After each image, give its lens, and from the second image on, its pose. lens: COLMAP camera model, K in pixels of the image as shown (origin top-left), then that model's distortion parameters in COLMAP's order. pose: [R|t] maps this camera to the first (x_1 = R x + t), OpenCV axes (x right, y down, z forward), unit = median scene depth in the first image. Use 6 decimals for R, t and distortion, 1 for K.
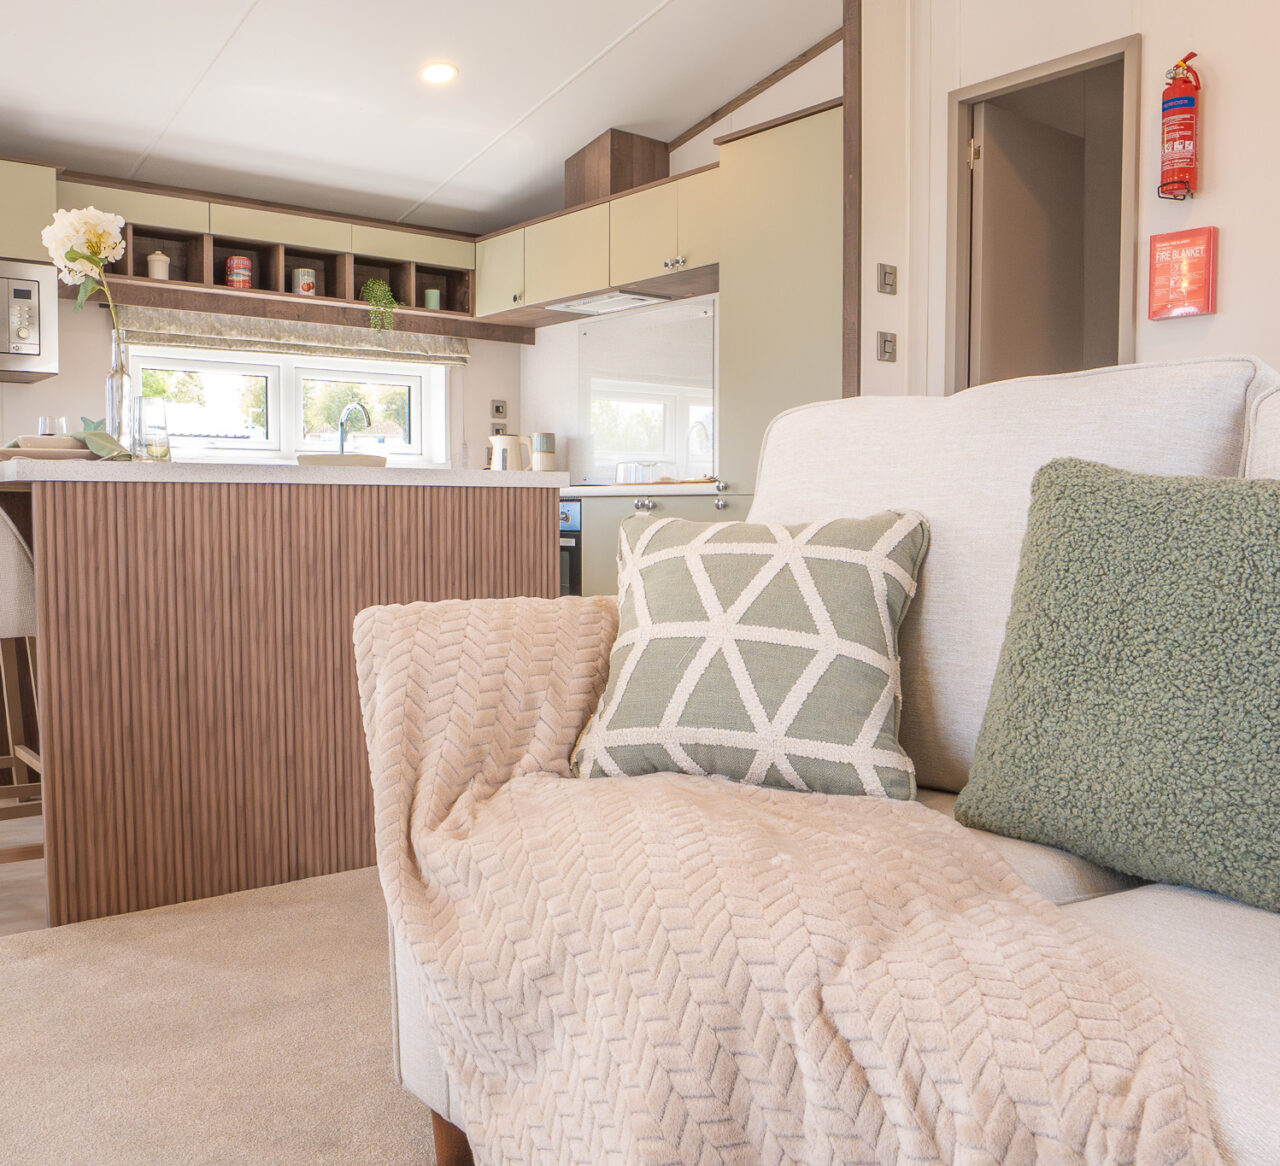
lens RADIAL K [[1228.8, 0, 640.0], [0, 1228.8, 583.0], [0, 0, 1]] dist [-0.067586, 0.027884]
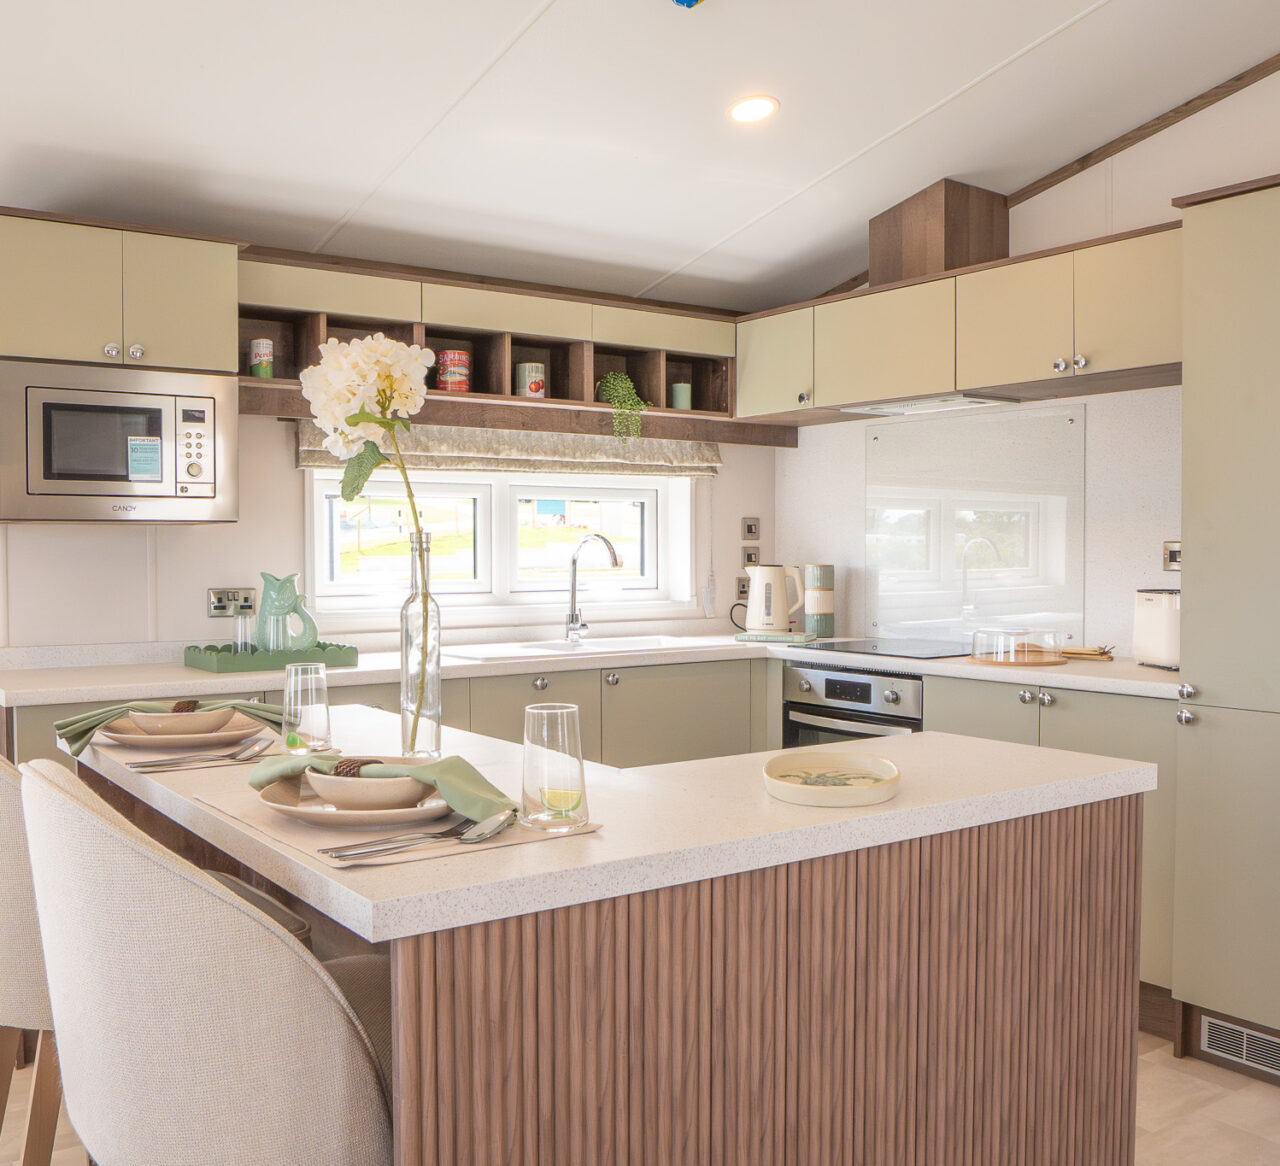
lens RADIAL K [[1275.7, 0, 640.0], [0, 1275.7, 583.0], [0, 0, 1]] dist [-0.063247, 0.007732]
pose [[0.998192, -0.001835, -0.060075, -0.156165], [-0.000240, 0.999404, -0.034516, -0.089400], [0.060103, 0.034468, 0.997597, 0.201885]]
